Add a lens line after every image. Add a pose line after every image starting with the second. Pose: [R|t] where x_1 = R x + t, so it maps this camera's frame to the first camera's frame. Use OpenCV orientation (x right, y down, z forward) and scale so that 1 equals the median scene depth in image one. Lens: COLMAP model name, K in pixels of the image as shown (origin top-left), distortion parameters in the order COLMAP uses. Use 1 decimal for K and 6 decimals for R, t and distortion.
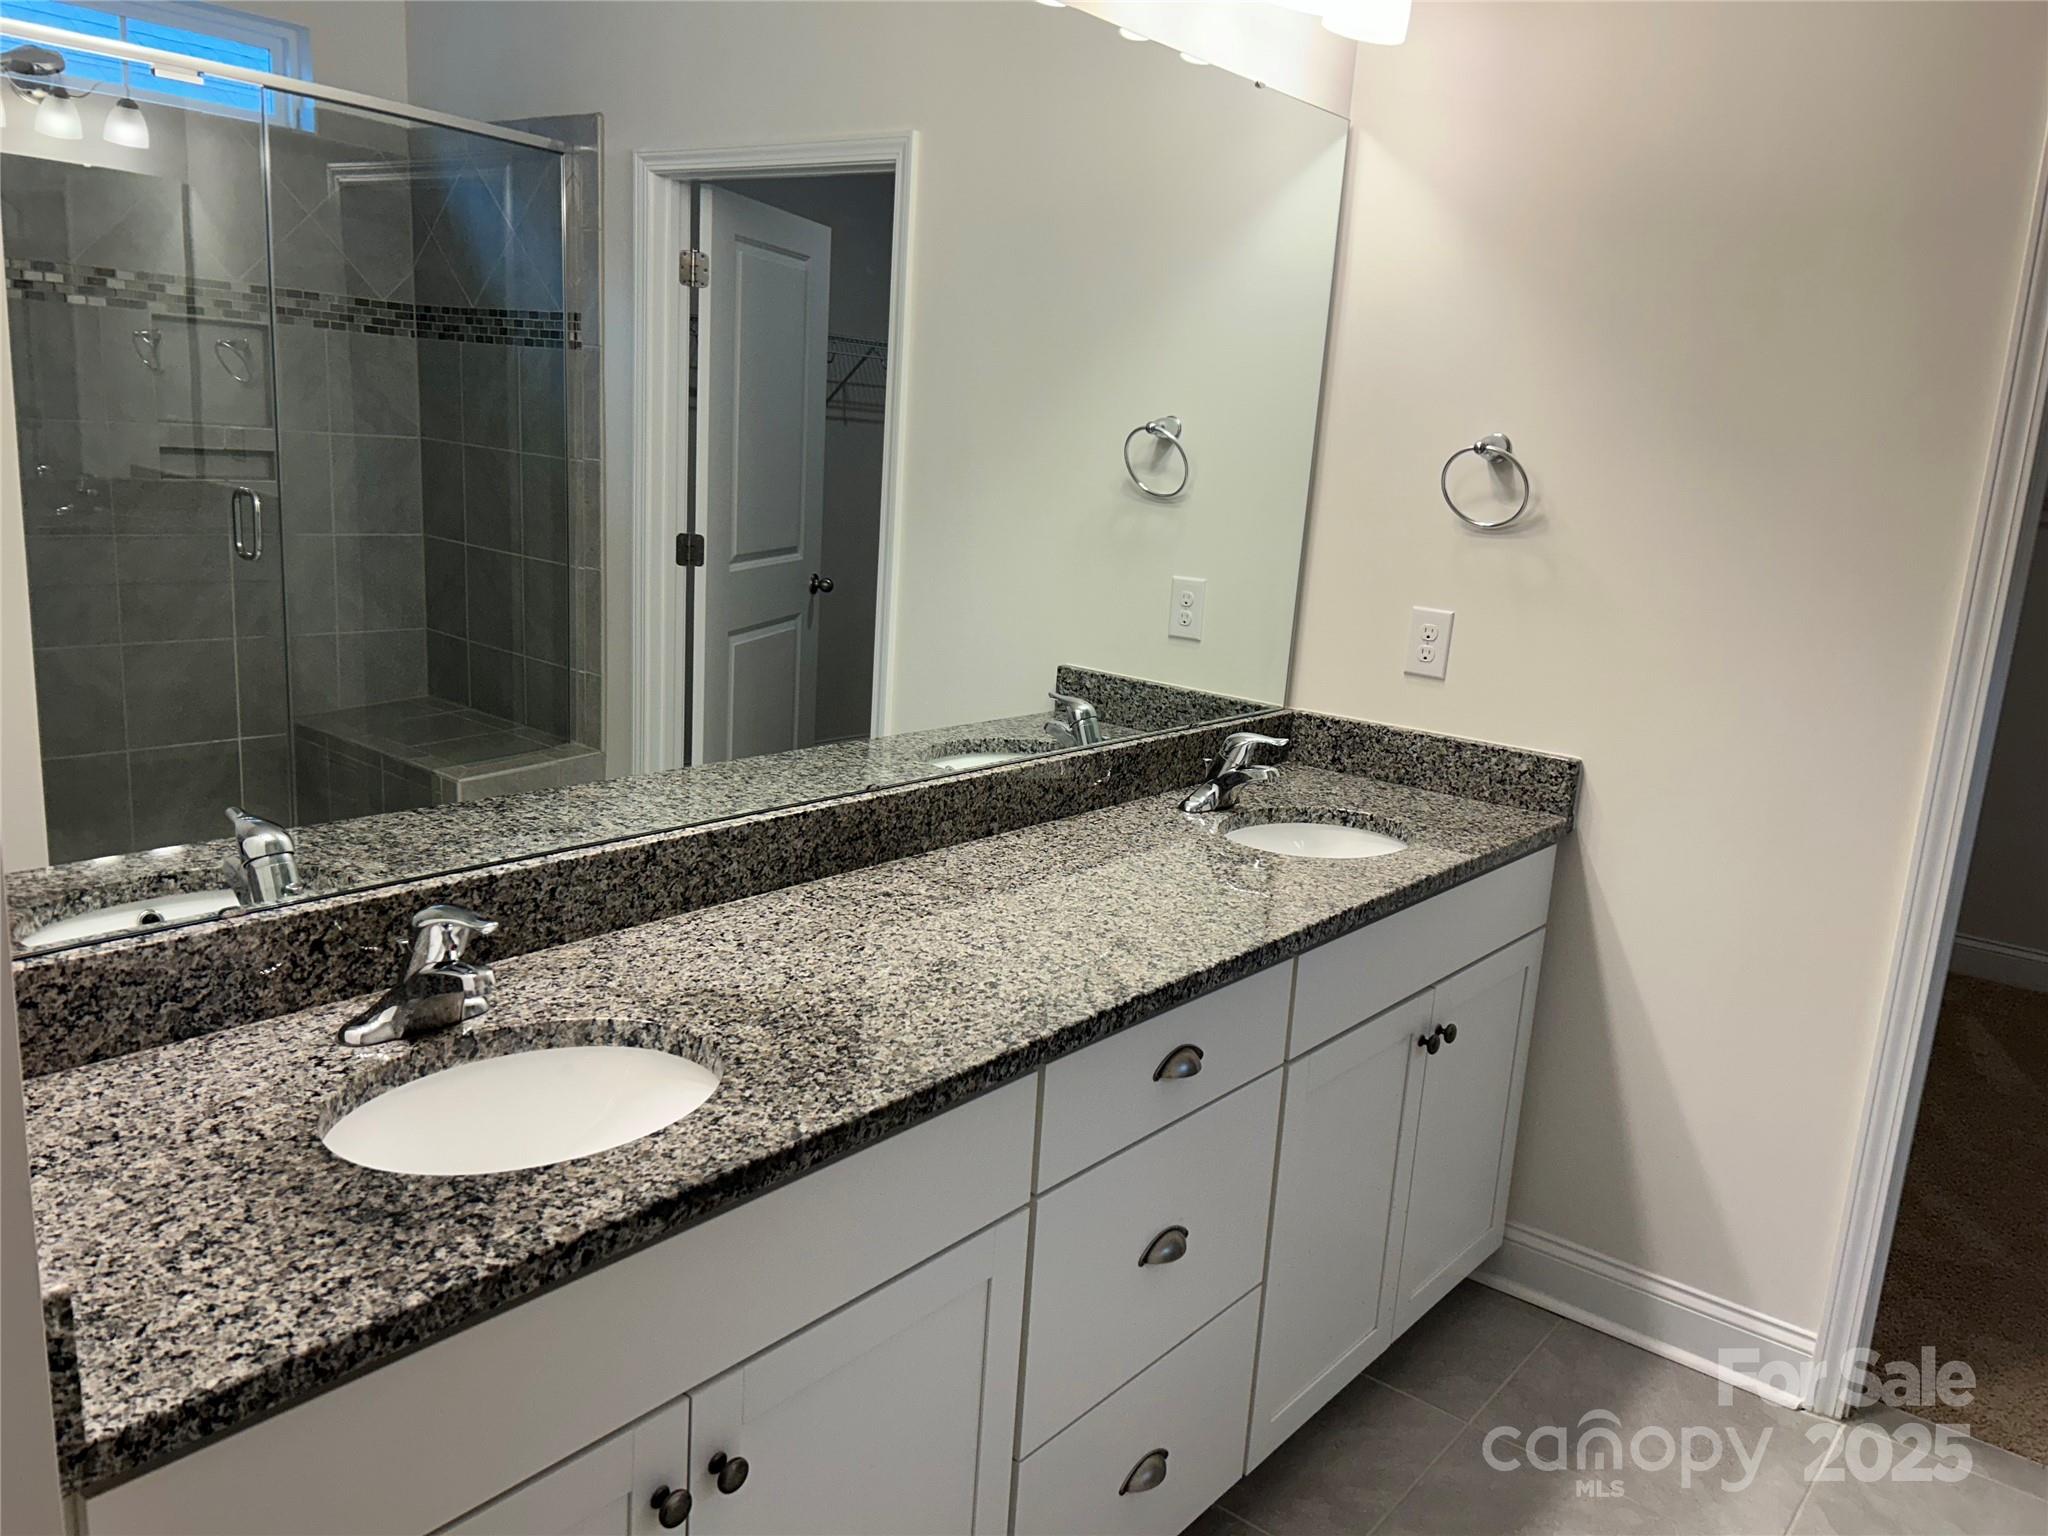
lens RADIAL K [[1537.5, 0, 1033.8], [0, 1537.5, 770.4], [0, 0, 1]] dist [0.053460, -0.061649]
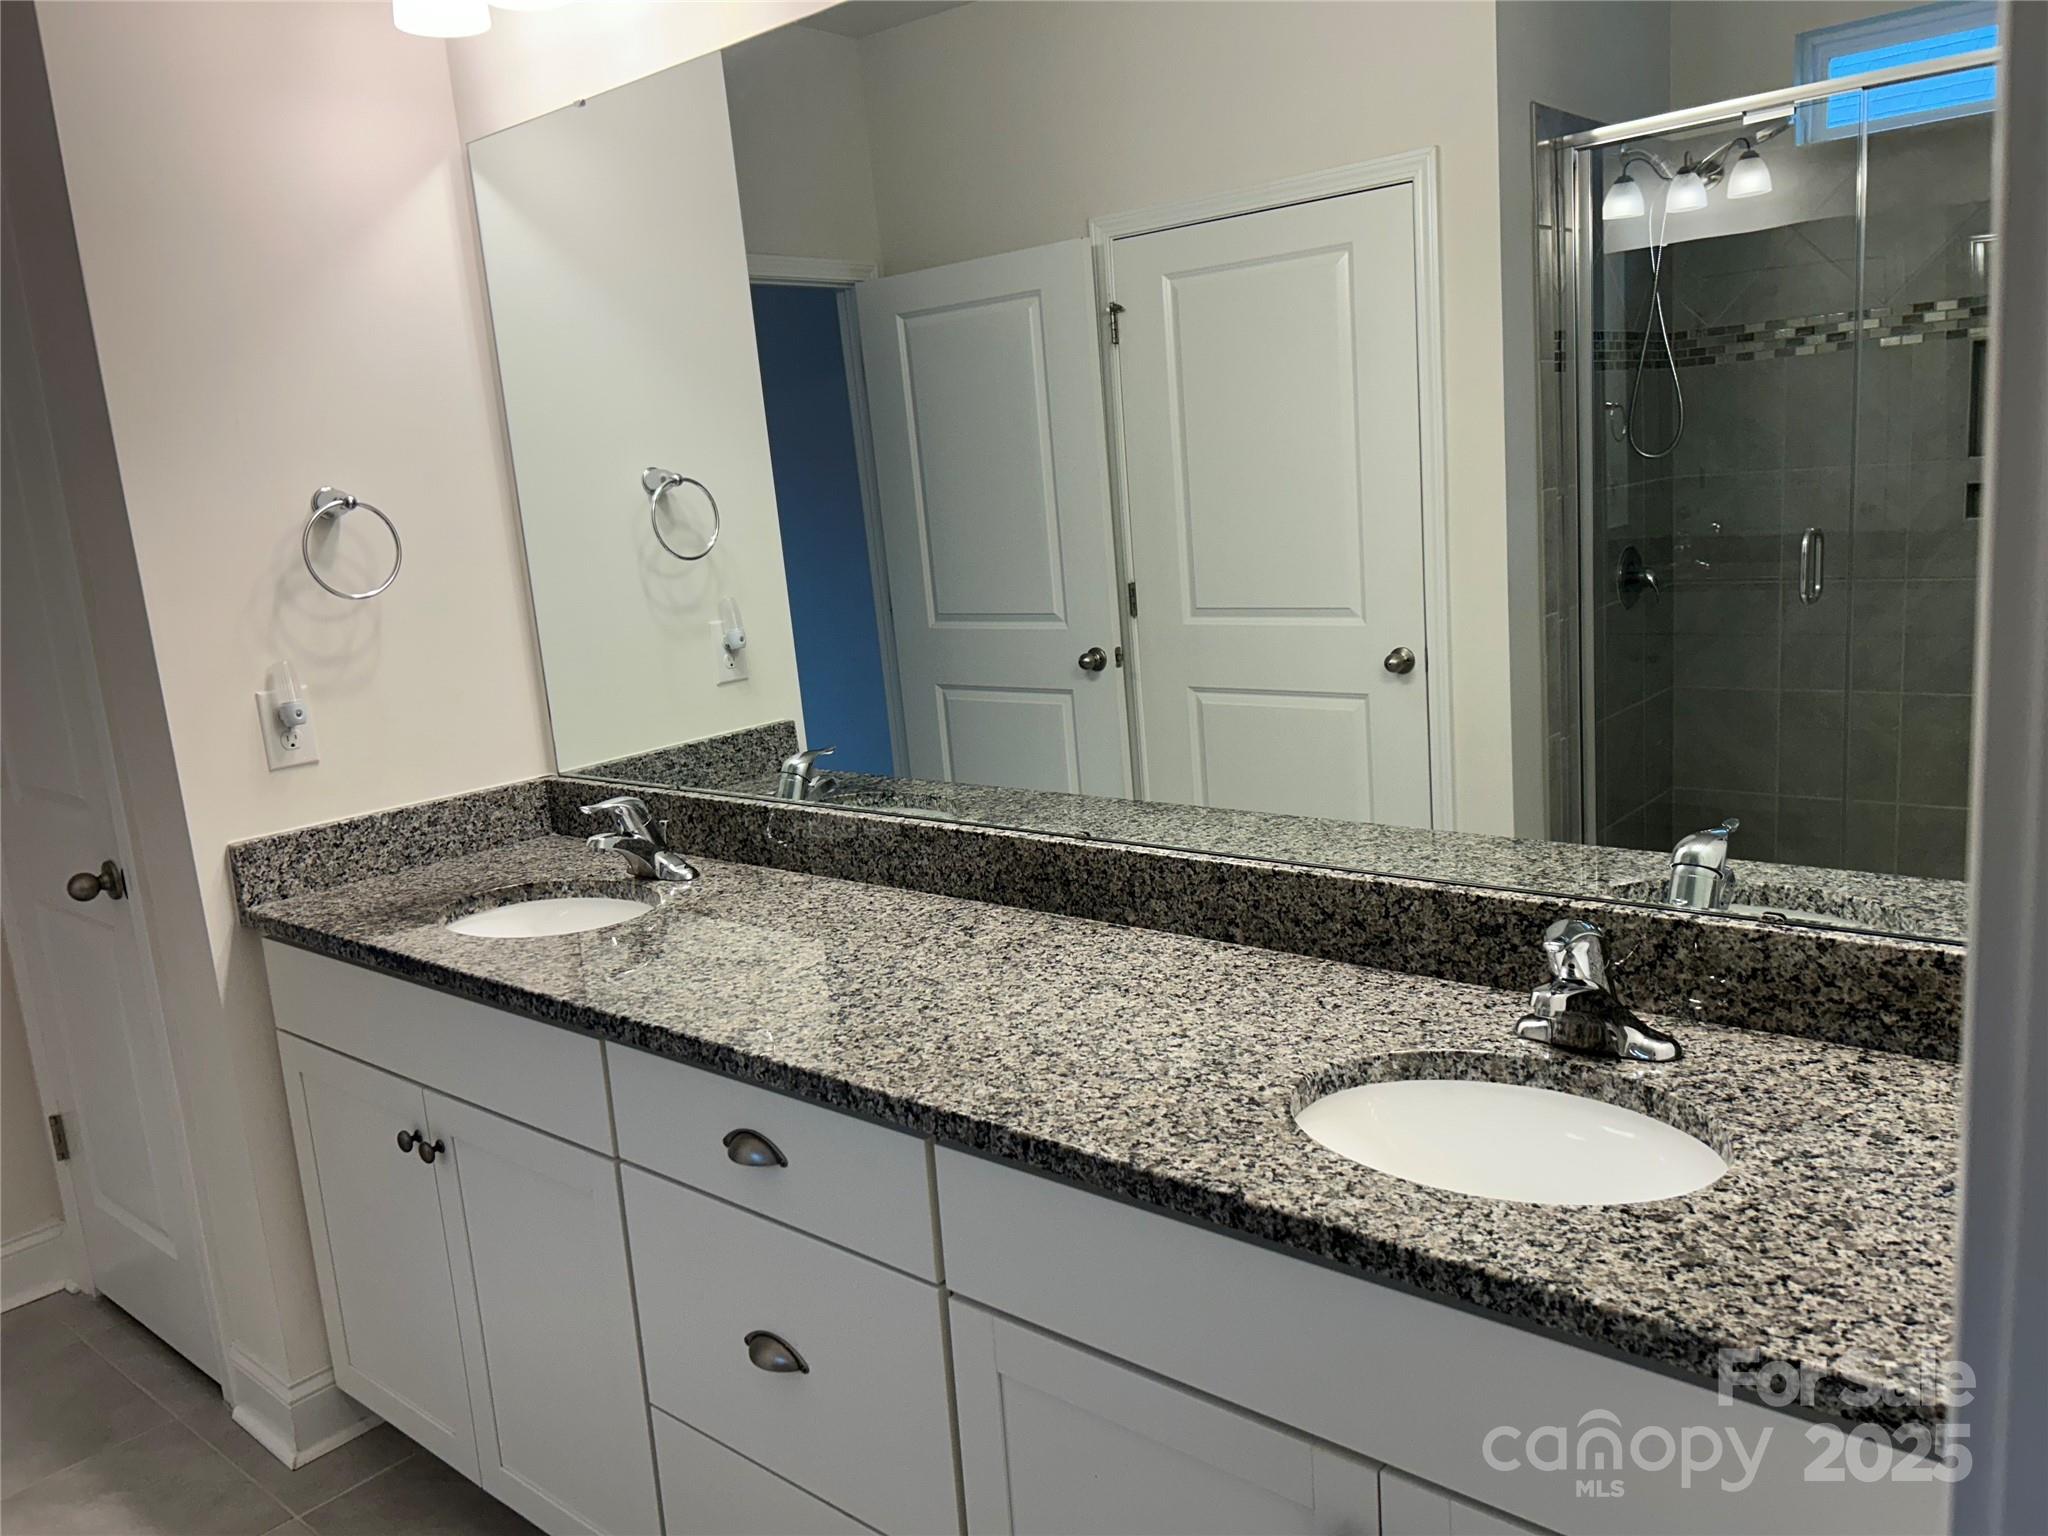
lens RADIAL K [[1537.5, 0, 1033.9], [0, 1537.5, 764.6], [0, 0, 1]] dist [0.053460, -0.061649]
pose [[-0.026348, 0.117539, -0.992719, 0.828755], [-0.151720, 0.981089, 0.120189, -0.140506], [0.988072, 0.153782, -0.008017, 0.986325]]
